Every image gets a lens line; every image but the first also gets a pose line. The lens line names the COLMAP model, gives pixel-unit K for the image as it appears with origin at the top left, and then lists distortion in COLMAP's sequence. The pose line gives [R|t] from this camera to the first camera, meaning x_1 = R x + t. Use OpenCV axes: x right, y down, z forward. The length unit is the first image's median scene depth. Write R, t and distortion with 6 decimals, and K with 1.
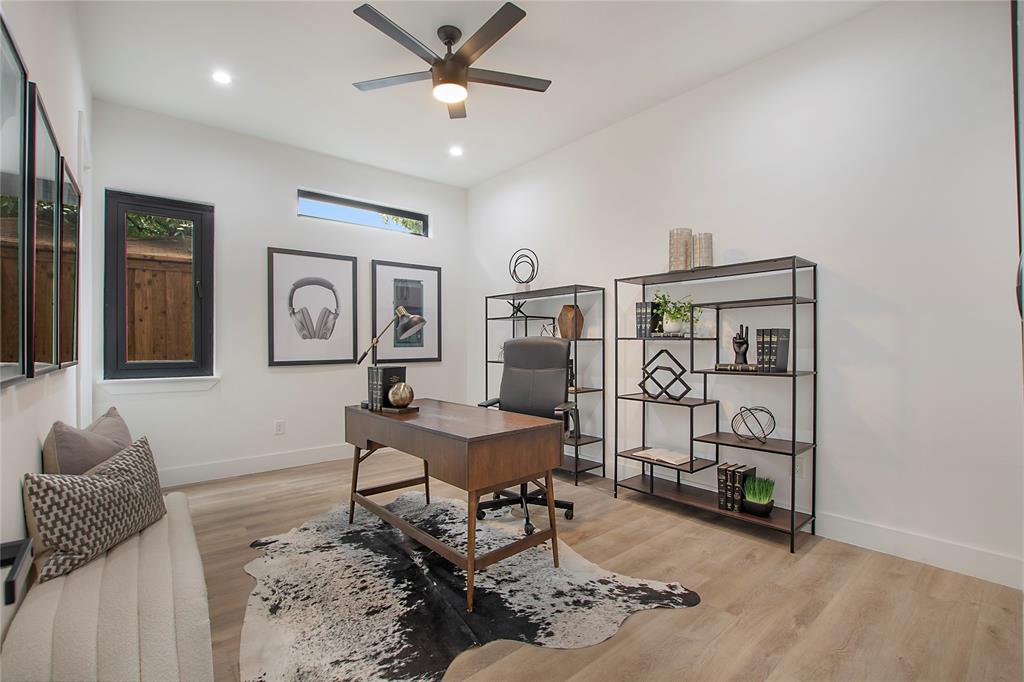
lens RADIAL K [[453.4, 0, 508.0], [0, 453.4, 345.4], [0, 0, 1]] dist [-0.024123, 0.000113]
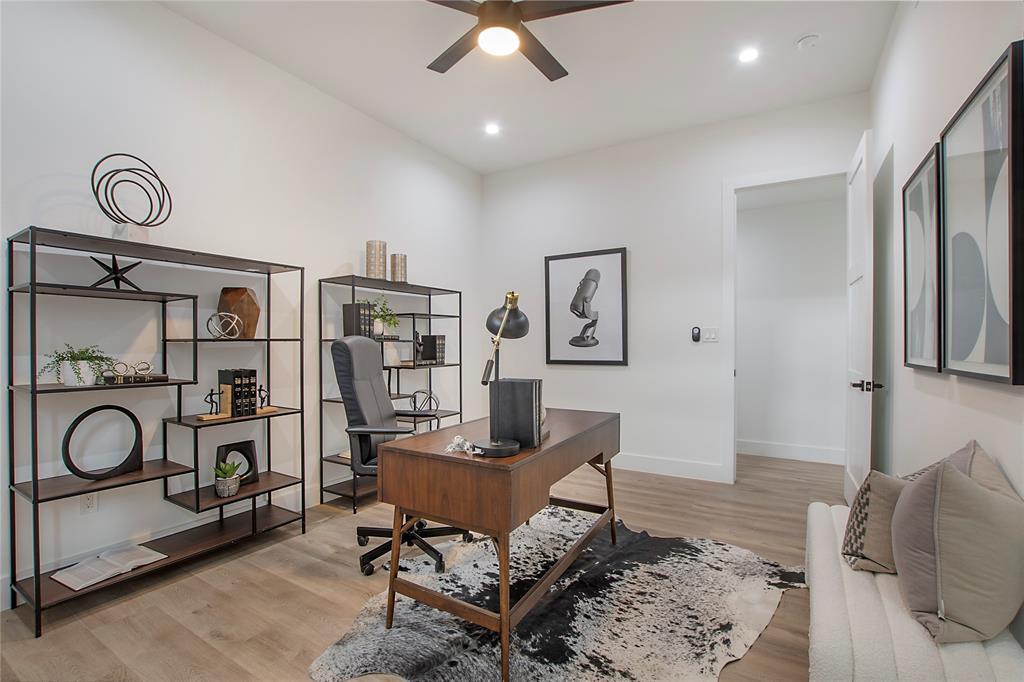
lens RADIAL K [[453.4, 0, 508.0], [0, 453.4, 345.4], [0, 0, 1]] dist [-0.024123, 0.000113]
pose [[-0.315779, -0.001276, 0.948832, -1.028611], [0.004599, 0.999985, 0.002876, -0.007217], [-0.948822, 0.005272, -0.315769, 1.400963]]
